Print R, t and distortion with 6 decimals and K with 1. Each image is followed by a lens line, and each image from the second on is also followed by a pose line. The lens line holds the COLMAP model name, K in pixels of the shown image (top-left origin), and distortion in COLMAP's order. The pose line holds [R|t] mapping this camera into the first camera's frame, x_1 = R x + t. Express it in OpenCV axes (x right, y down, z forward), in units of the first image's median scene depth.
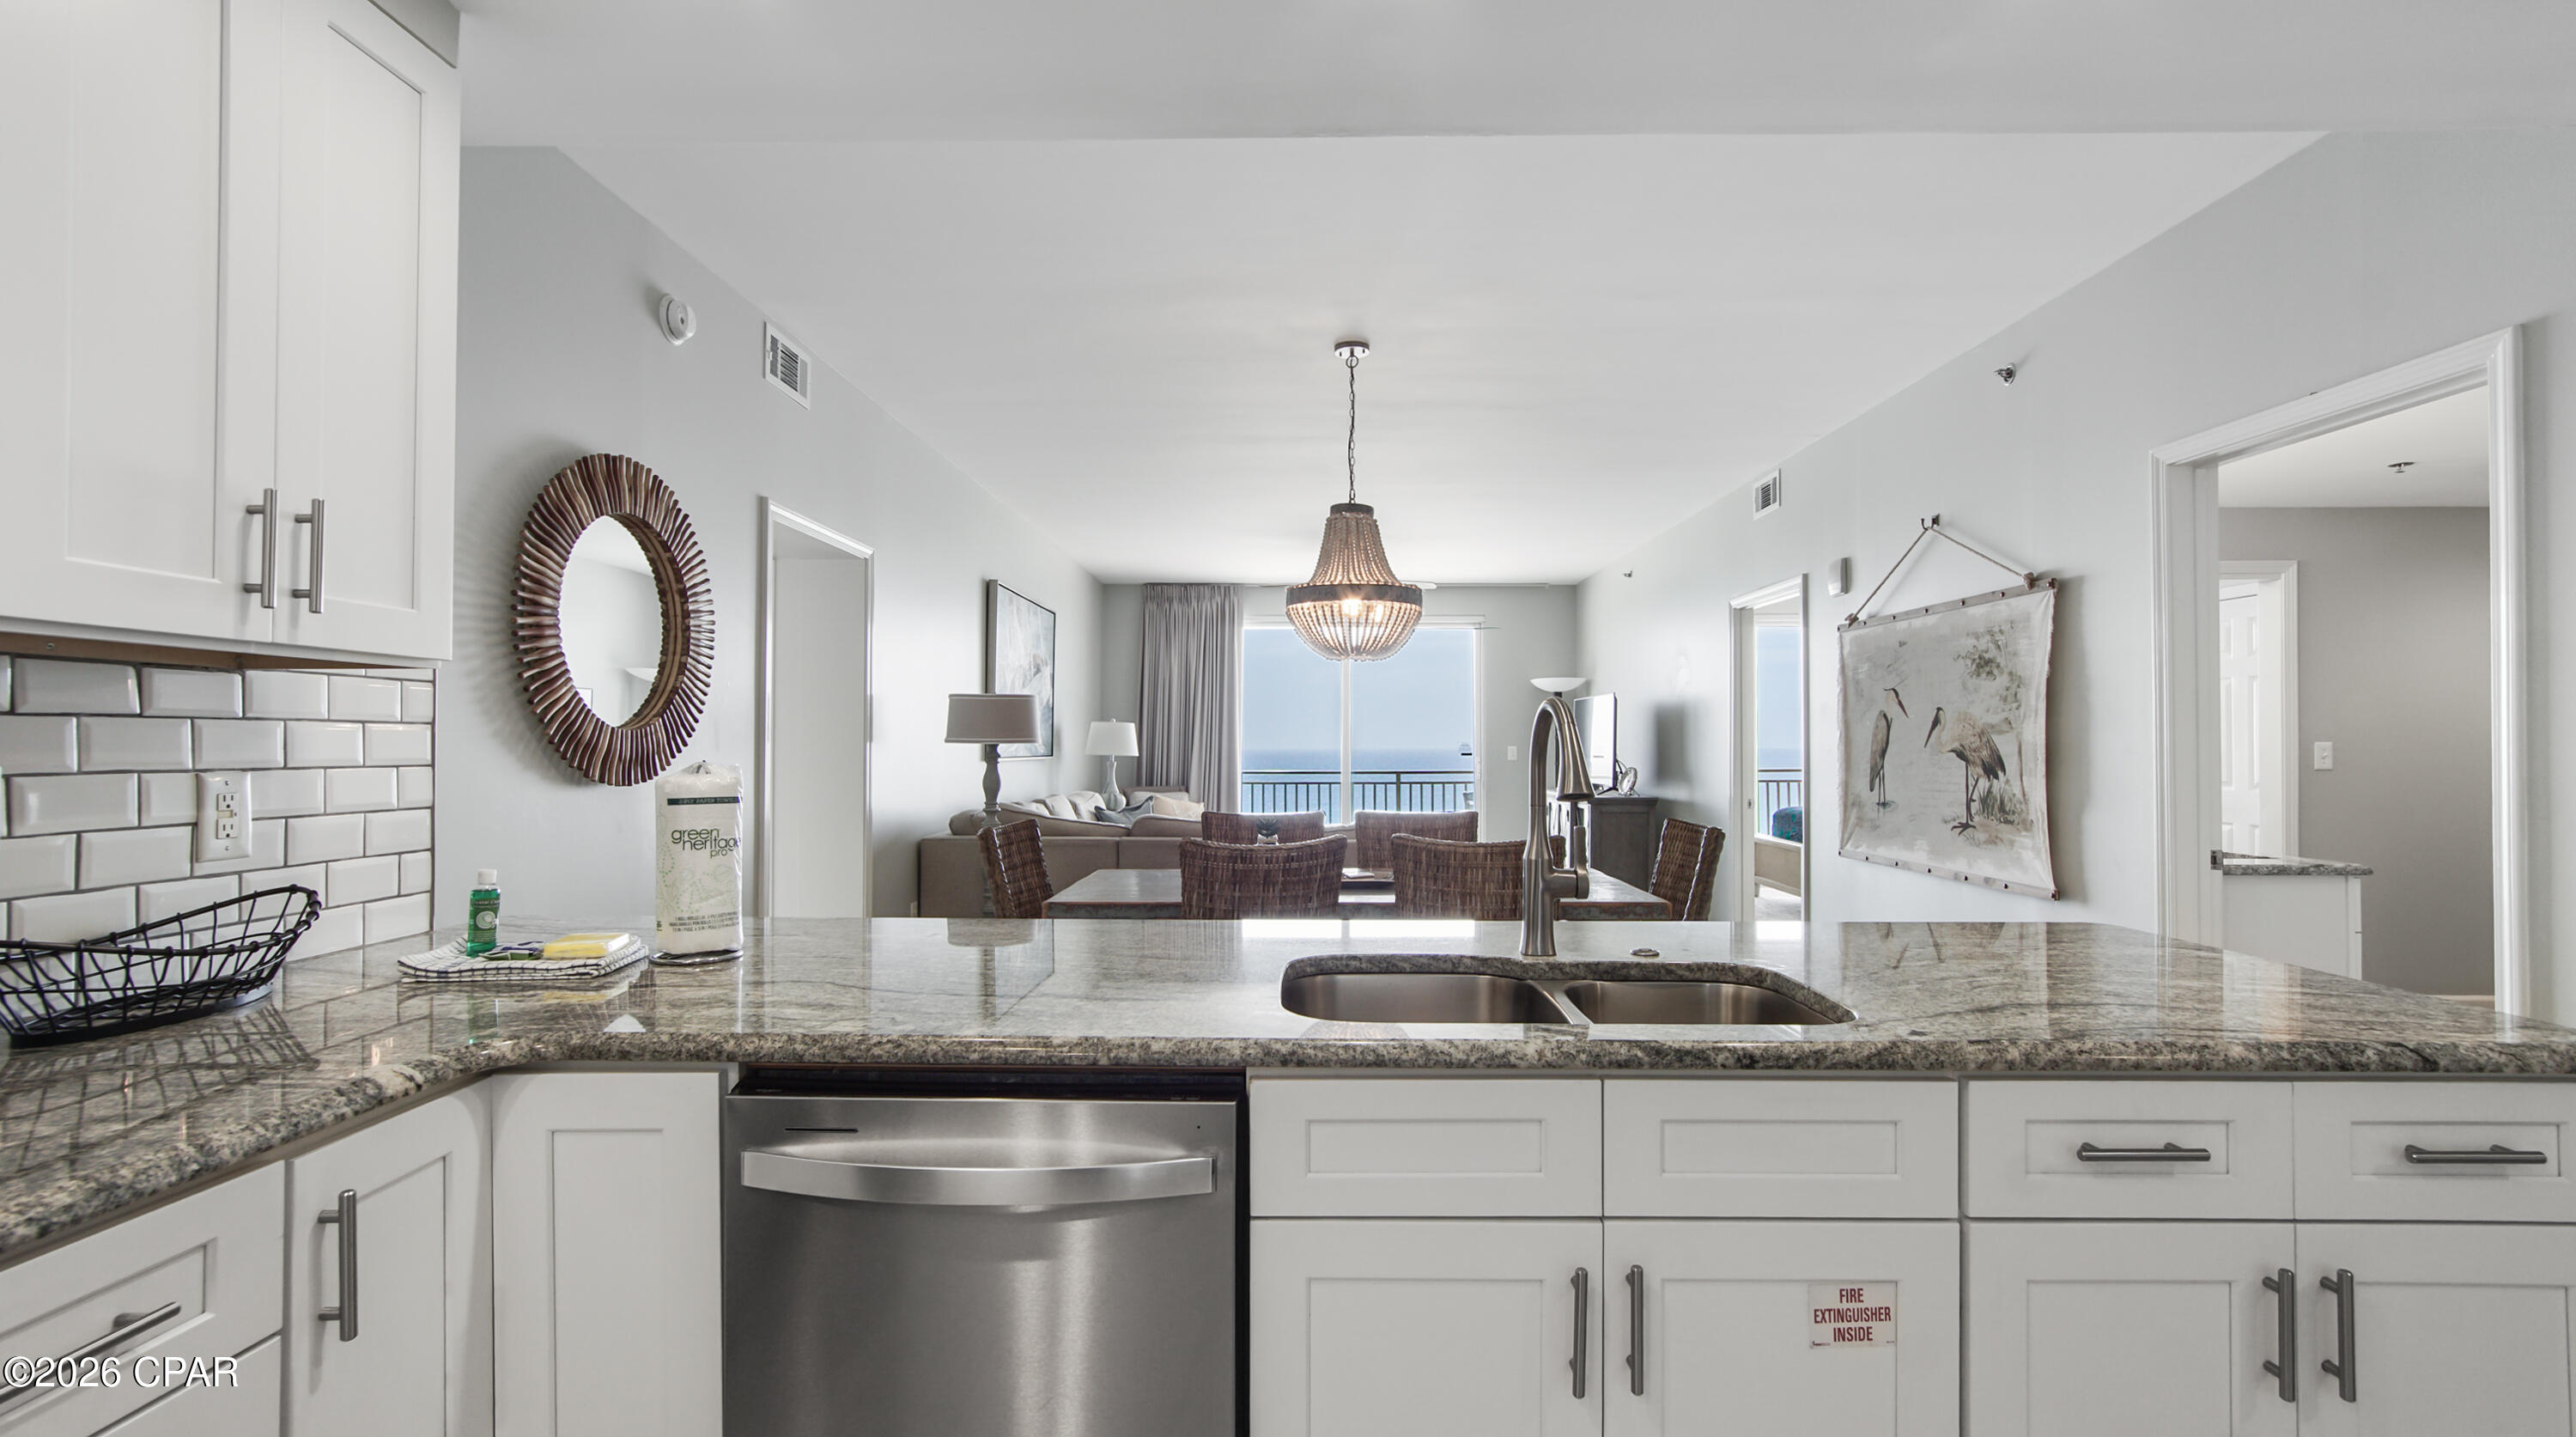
lens RADIAL K [[1142.7, 0, 1297.6], [0, 1142.7, 739.6], [0, 0, 1]] dist [-0.003003, 0.001651]
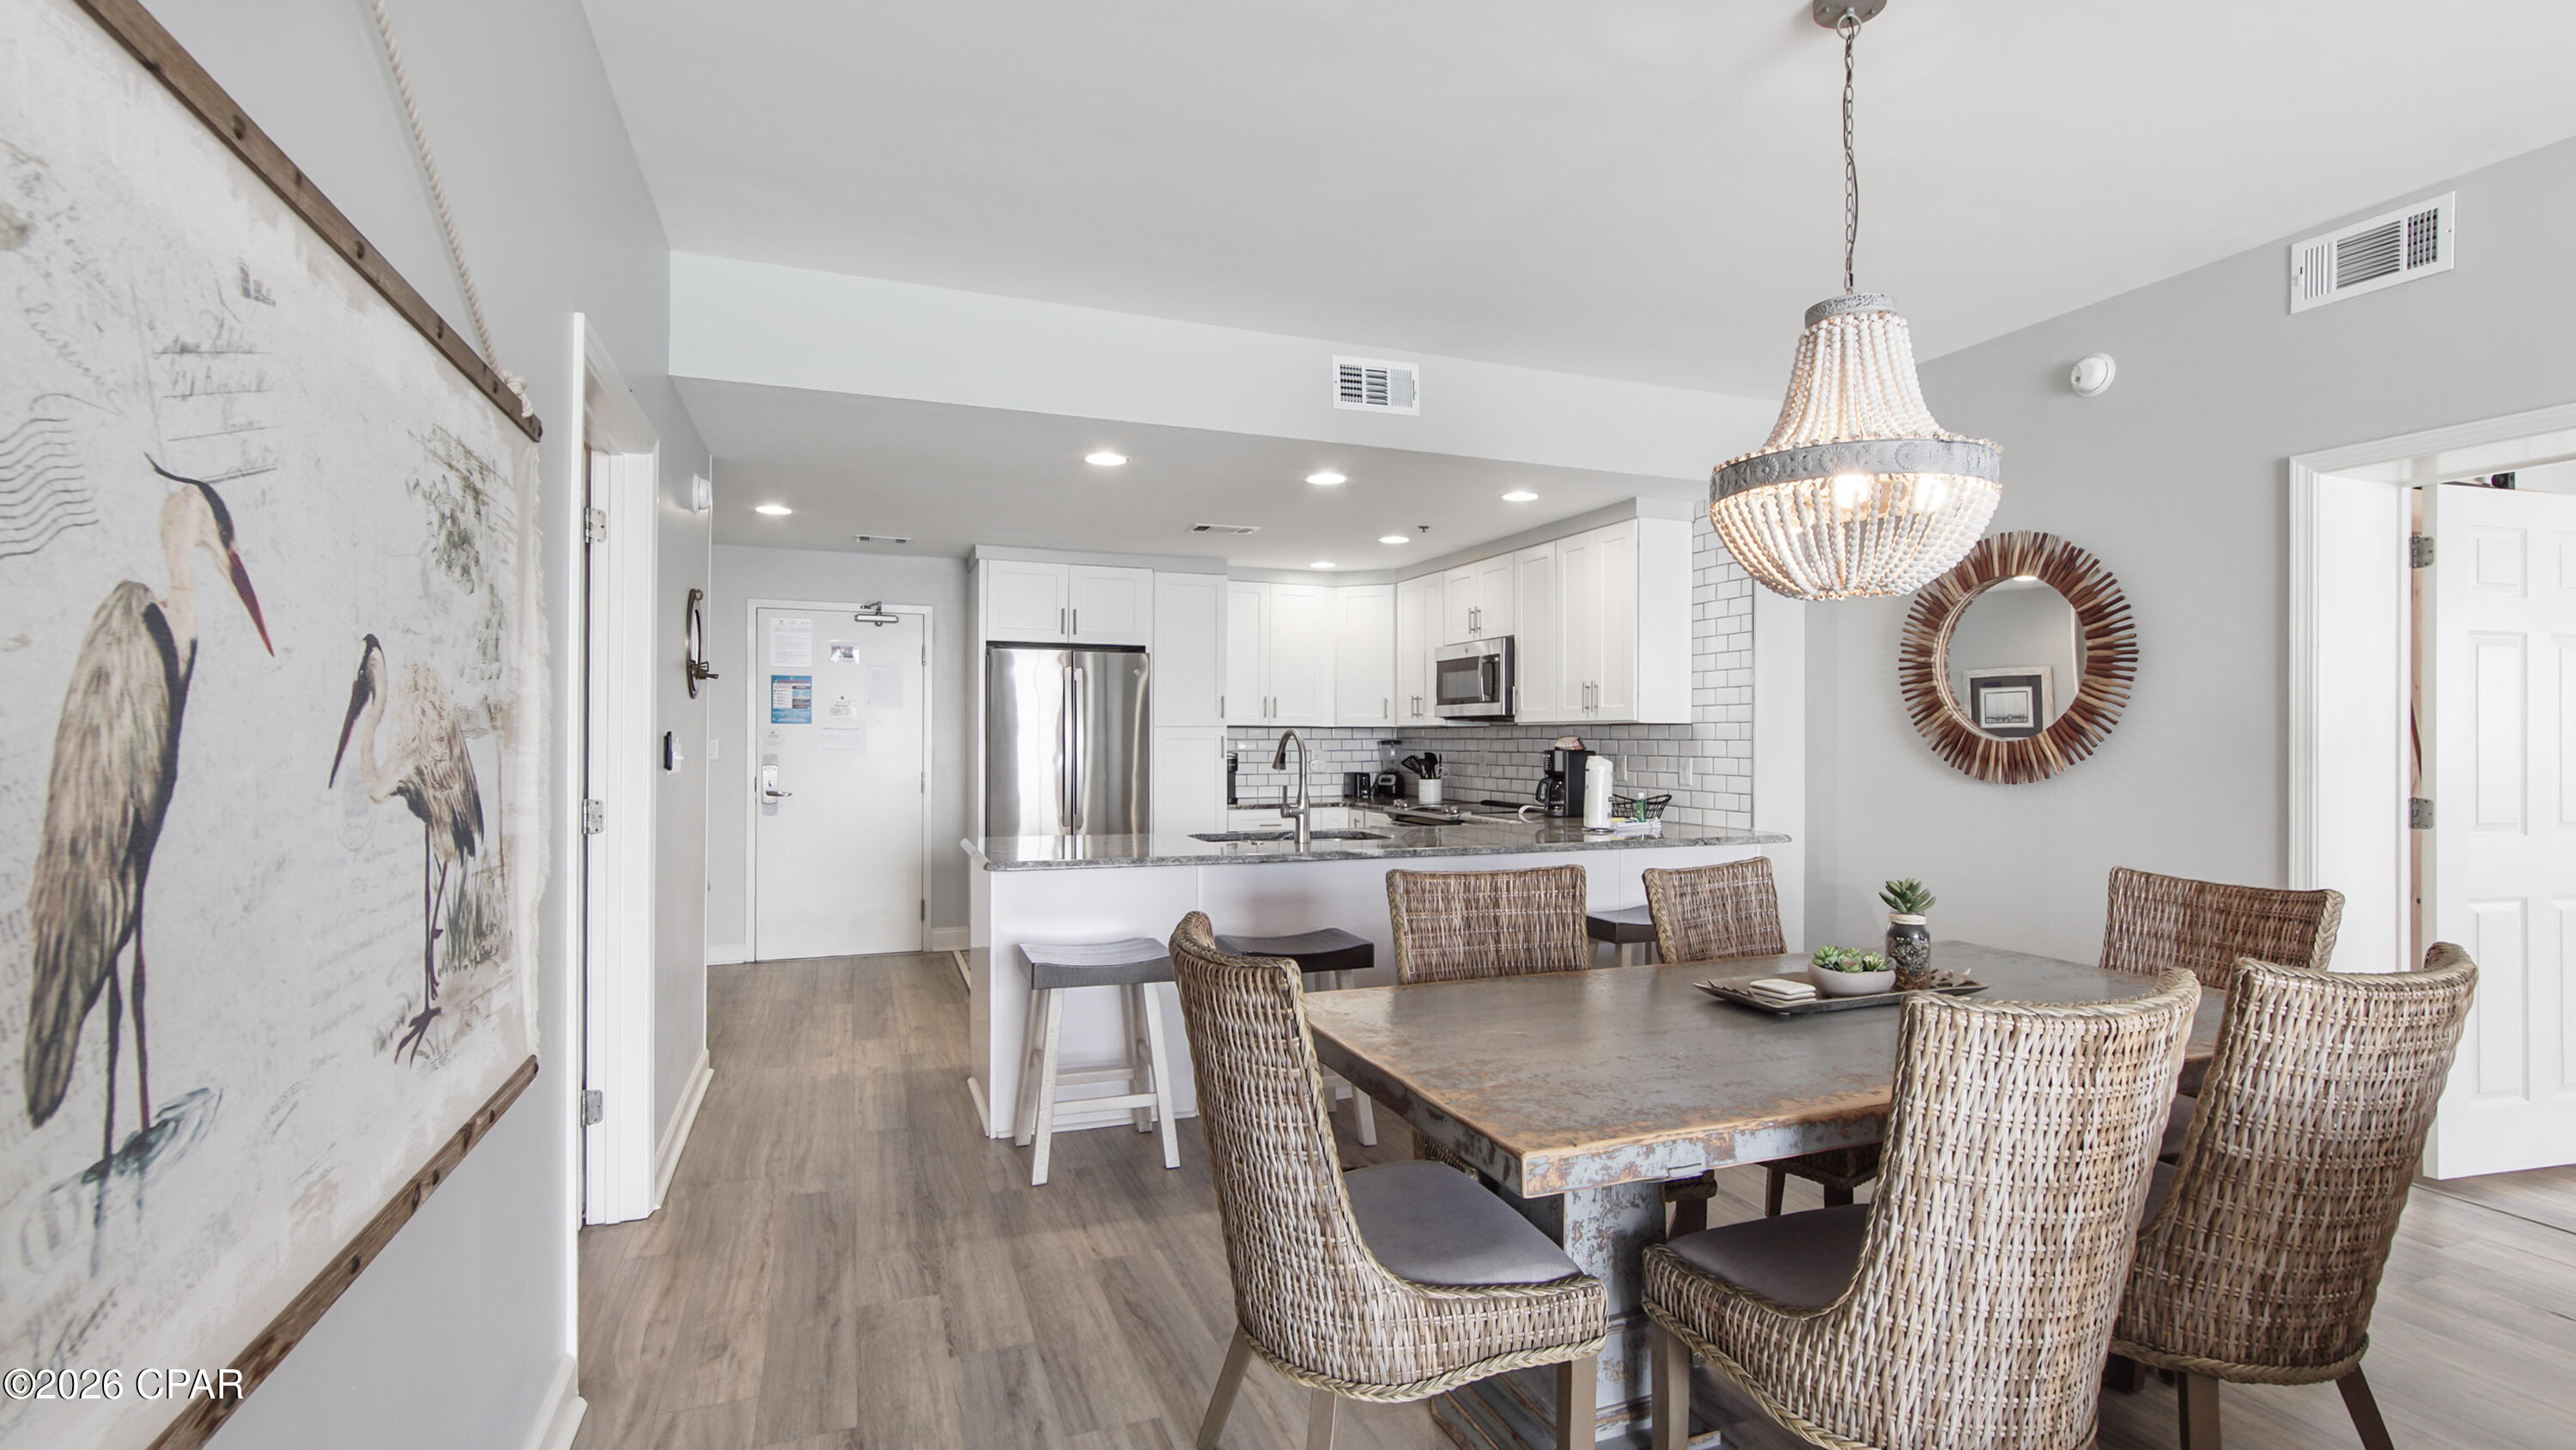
lens RADIAL K [[1165.3, 0, 1285.4], [0, 1165.3, 719.0], [0, 0, 1]] dist [-0.006911, 0.001795]
pose [[-0.931272, -0.009615, -0.364198, 0.612576], [-0.002262, 0.999785, -0.020611, -0.003960], [0.364318, -0.018371, -0.931093, 1.780345]]
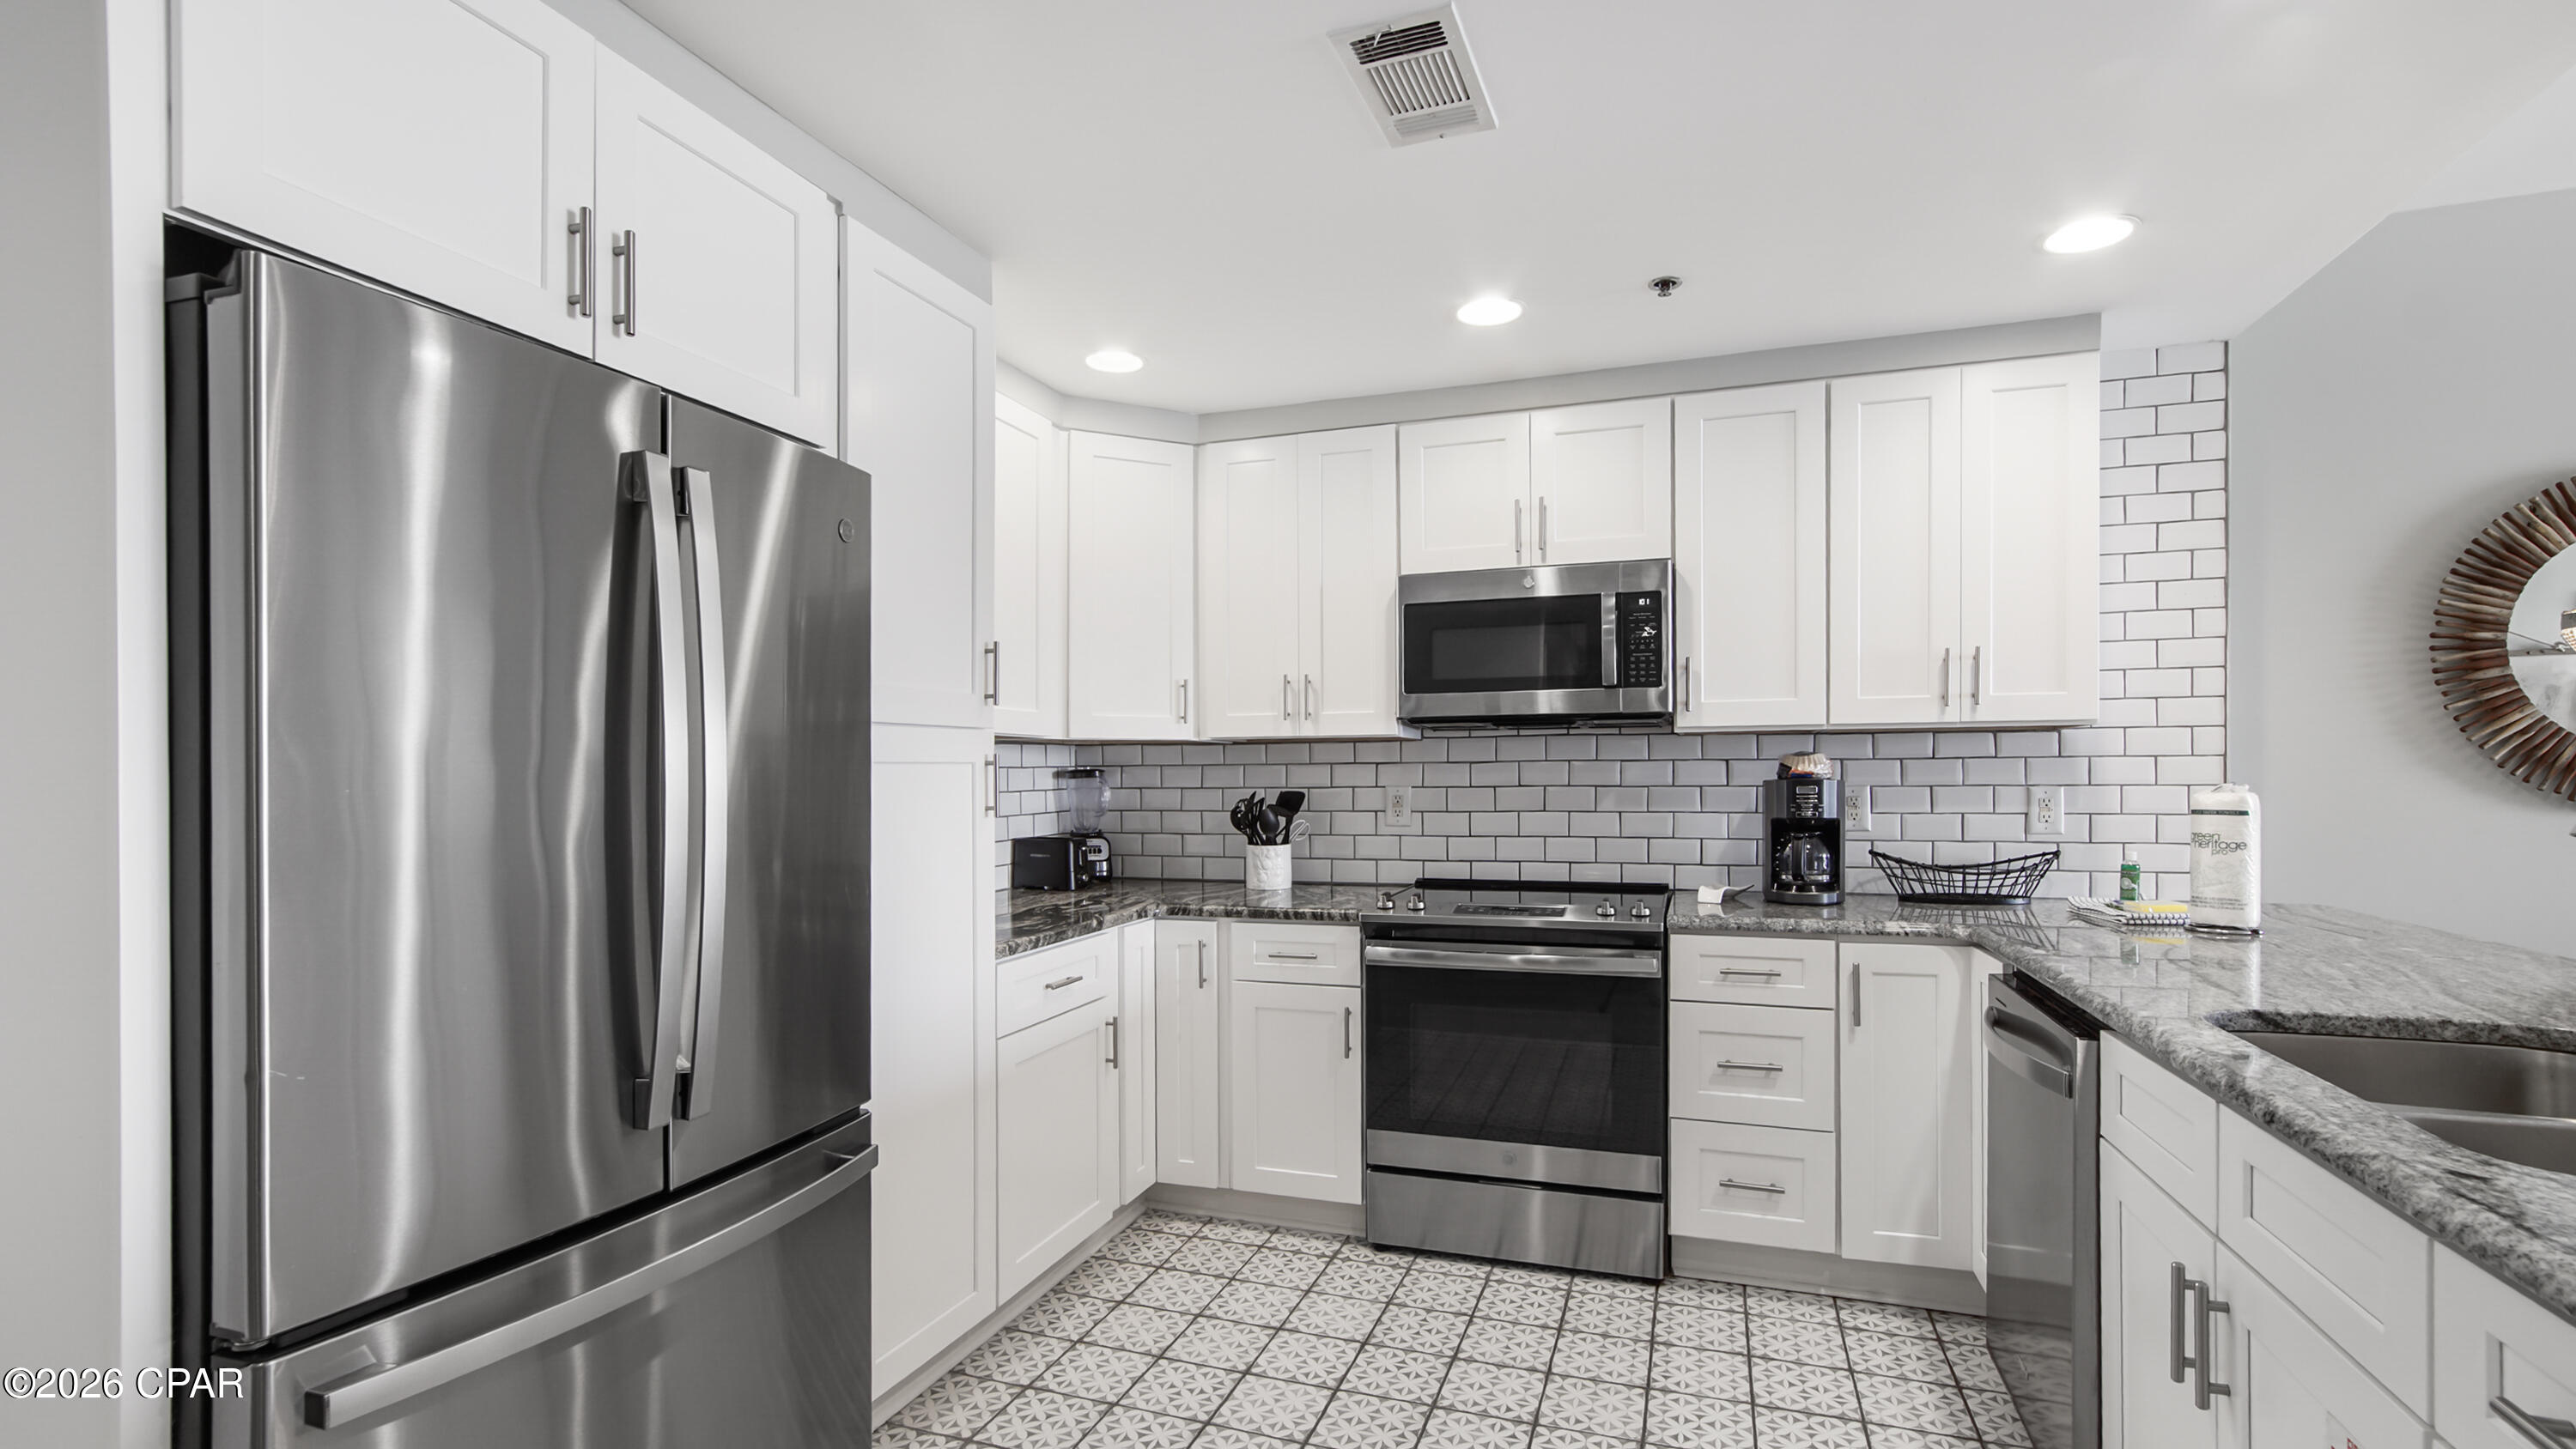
lens RADIAL K [[1165.3, 0, 1303.9], [0, 1165.3, 775.8], [0, 0, 1]] dist [-0.006911, 0.001795]
pose [[-0.306048, 0.002543, -0.952013, 0.601427], [0.011052, 0.999939, -0.000882, -0.000058], [0.951952, -0.010791, -0.306057, 0.219656]]
